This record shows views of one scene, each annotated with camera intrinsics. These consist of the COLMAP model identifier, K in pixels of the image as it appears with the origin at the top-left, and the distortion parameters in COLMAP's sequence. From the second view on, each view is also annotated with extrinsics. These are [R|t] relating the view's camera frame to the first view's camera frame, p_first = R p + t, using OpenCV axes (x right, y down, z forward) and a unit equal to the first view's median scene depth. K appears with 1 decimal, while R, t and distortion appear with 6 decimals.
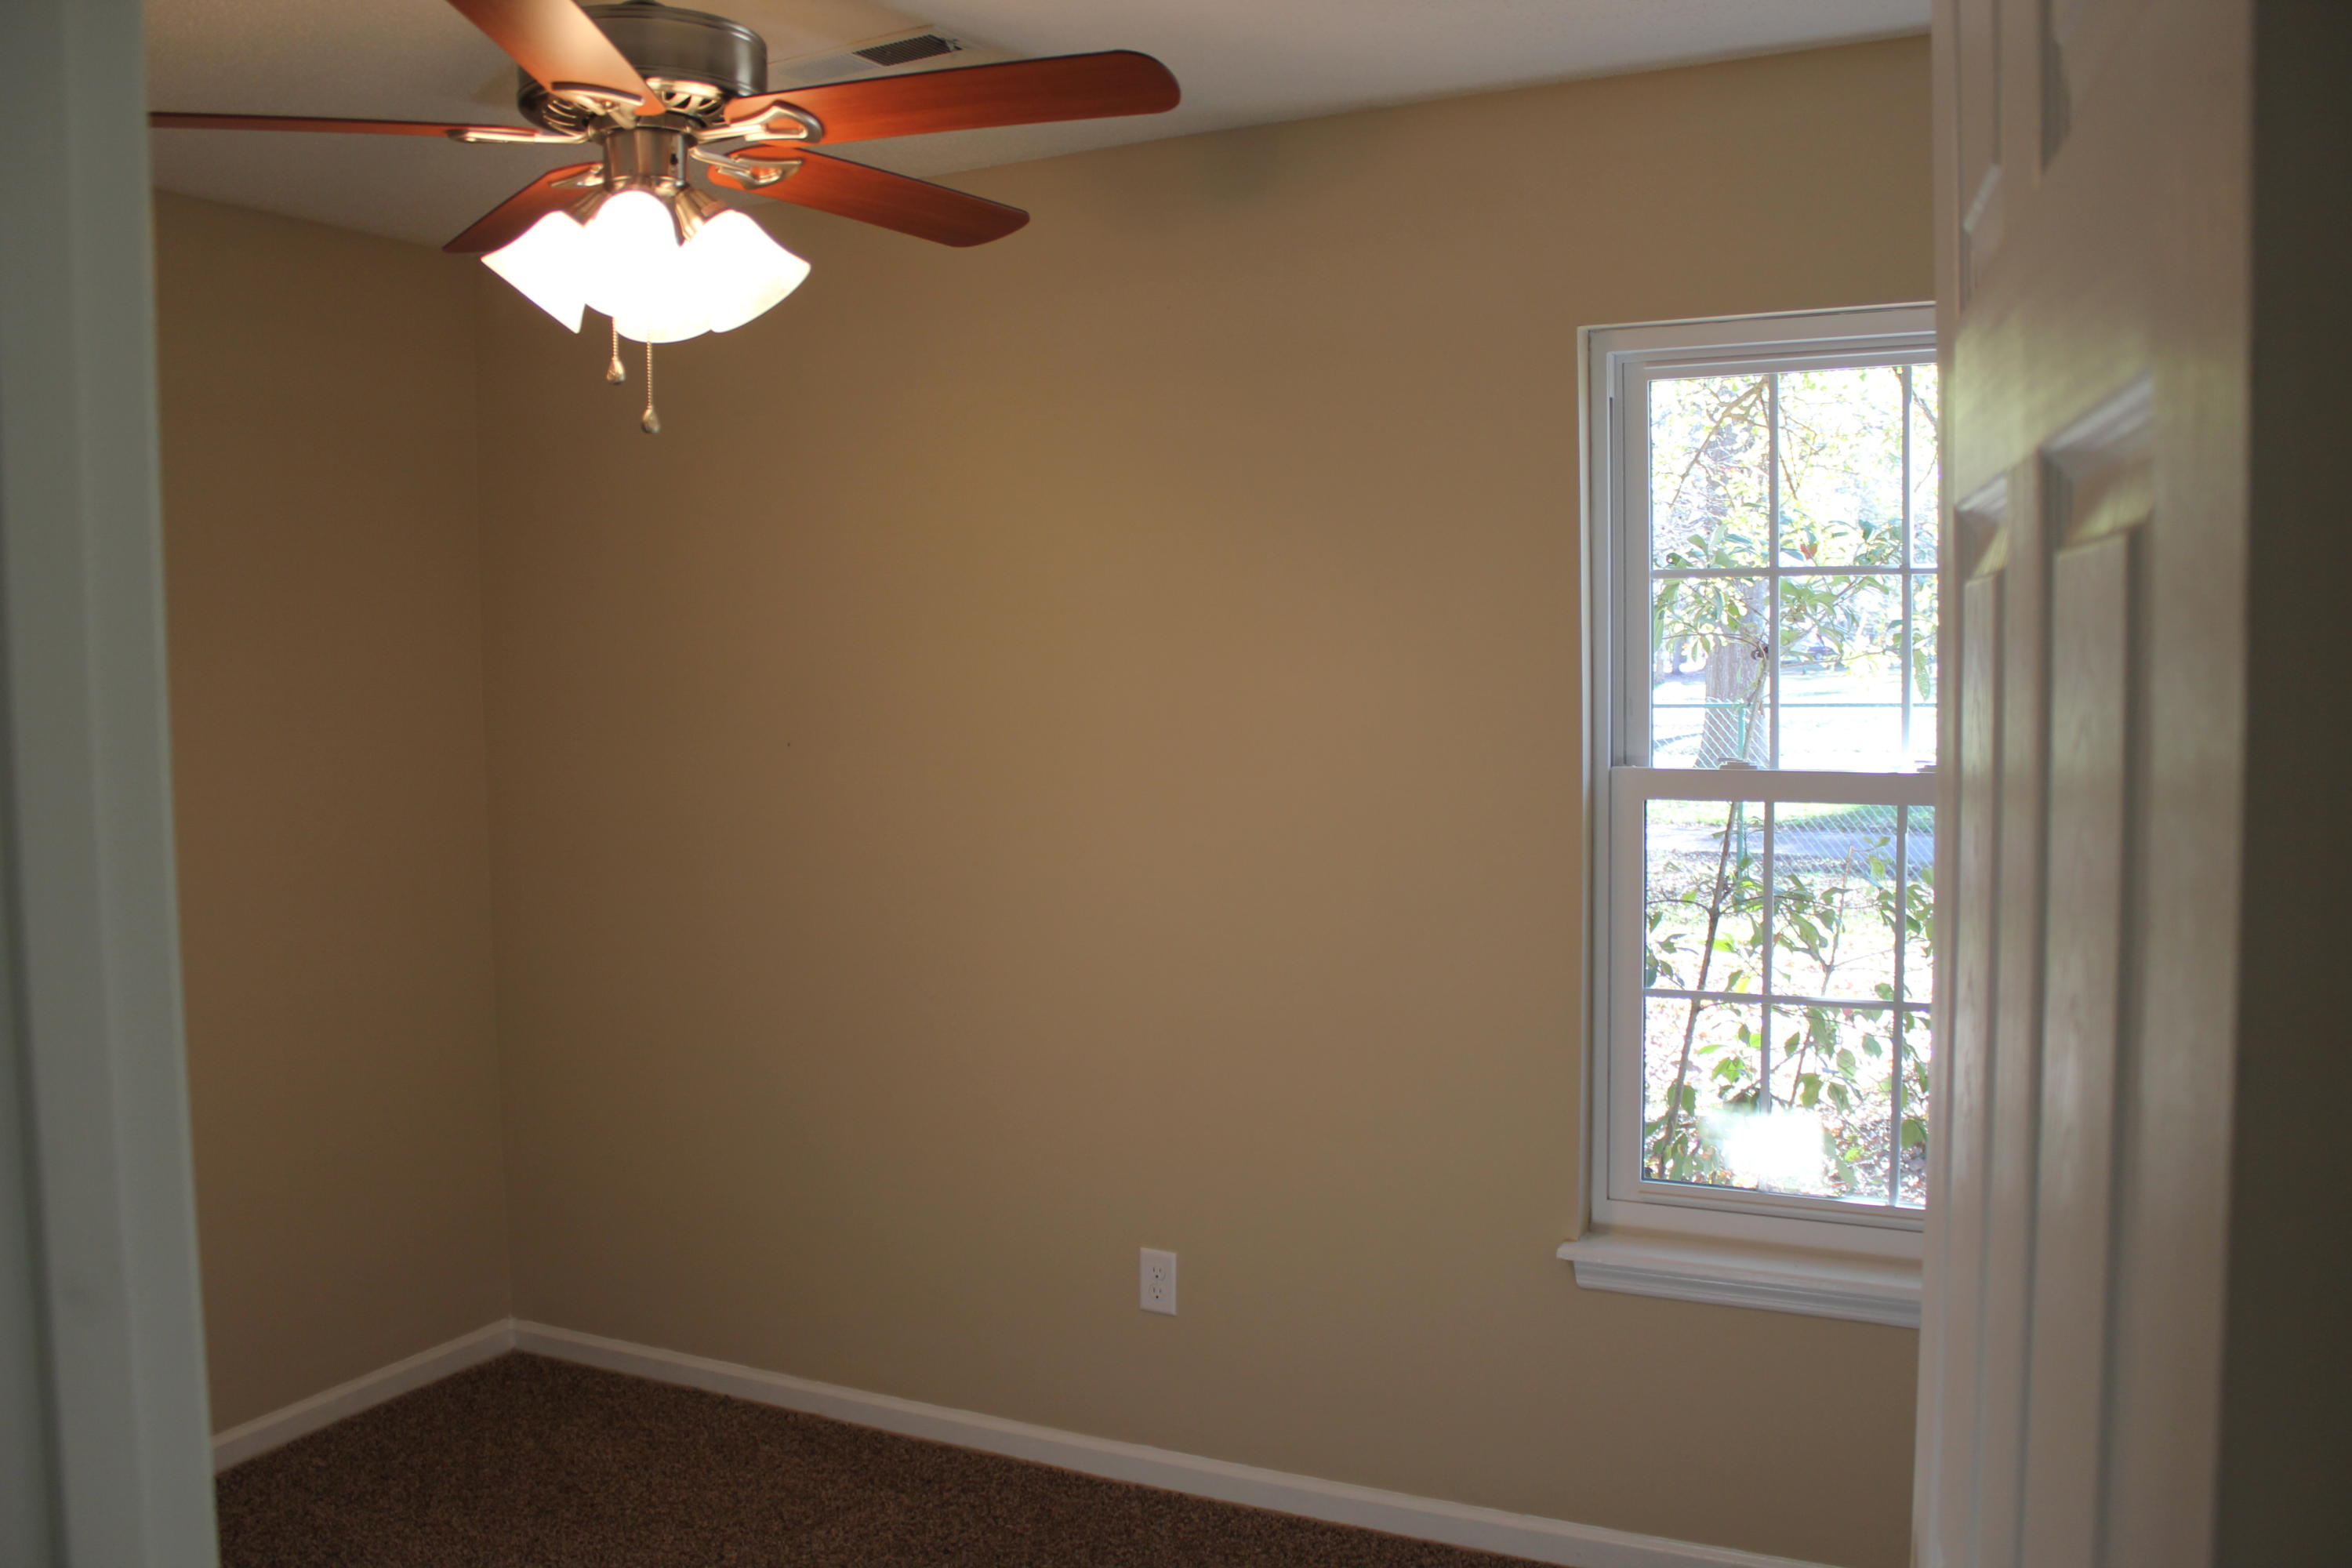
lens RADIAL K [[1921.3, 0, 1176.0], [0, 1921.3, 784.0], [0, 0, 1]] dist [-0.121593, -0.000225]
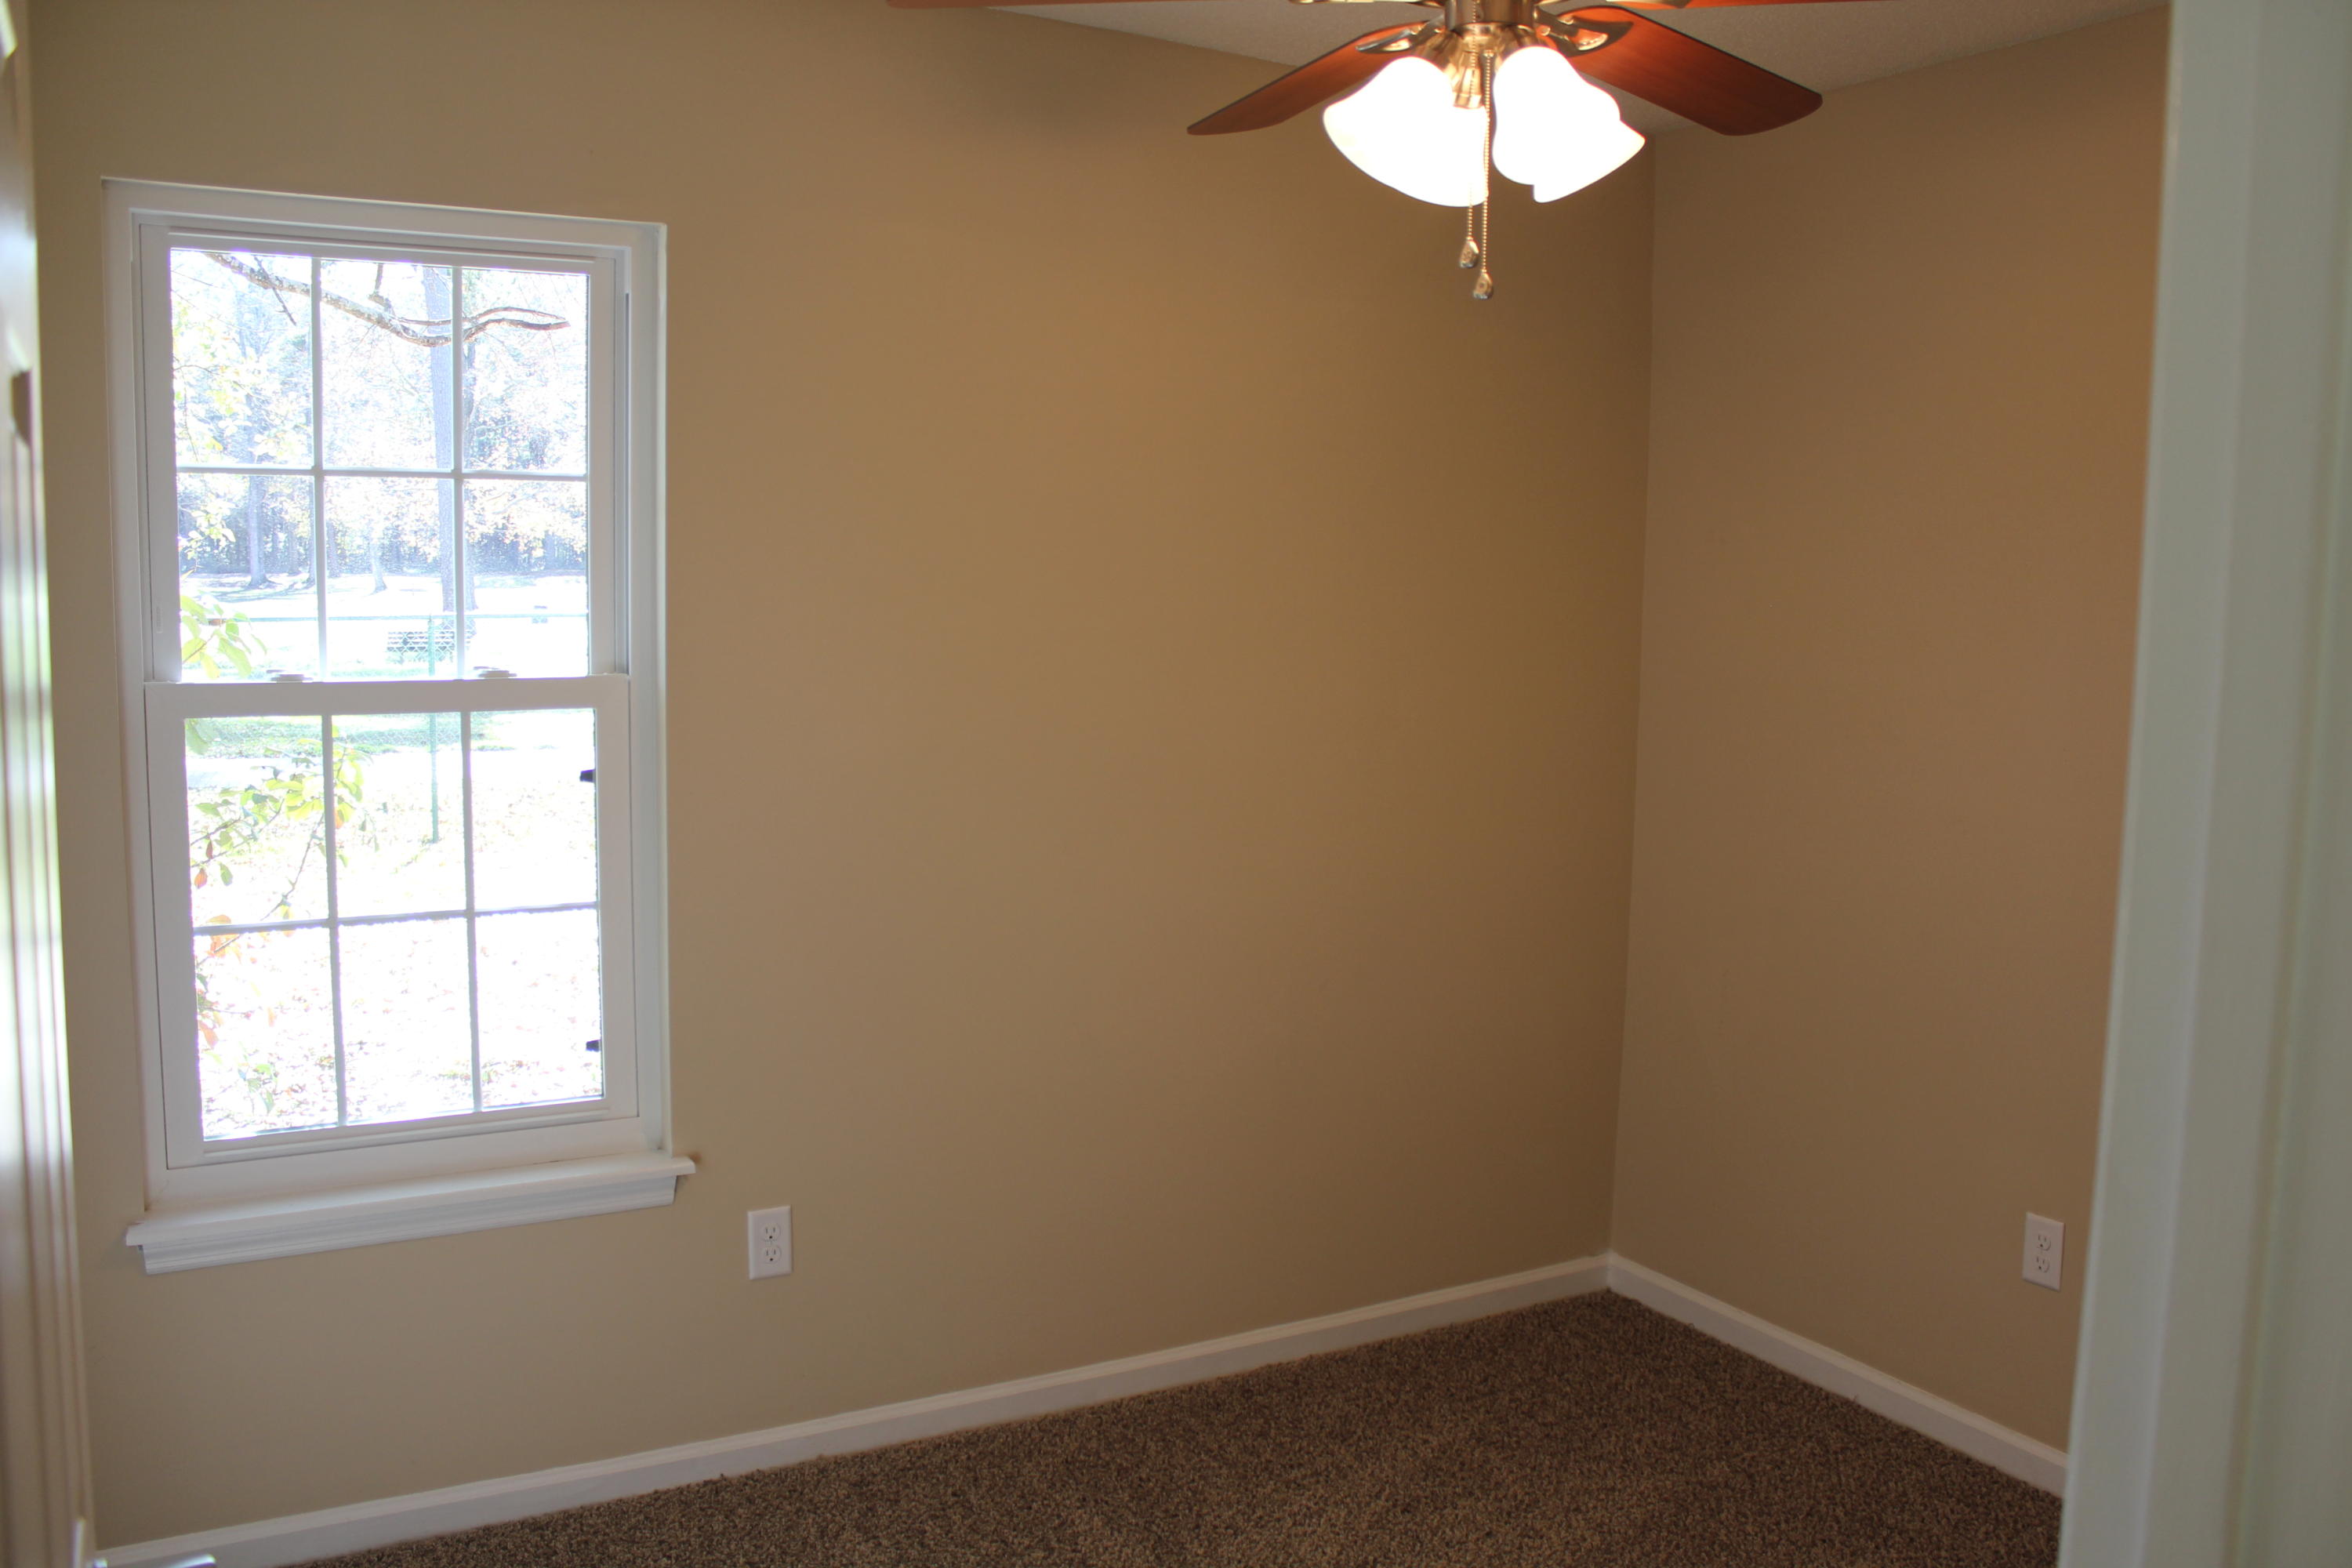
lens RADIAL K [[1919.6, 0, 1176.0], [0, 1919.6, 784.0], [0, 0, 1]] dist [-0.037069, -0.000976]
pose [[0.586460, -0.074436, 0.806551, -0.212922], [0.034342, 0.997158, 0.067056, -0.005796], [-0.809250, -0.011627, 0.587349, 0.100335]]
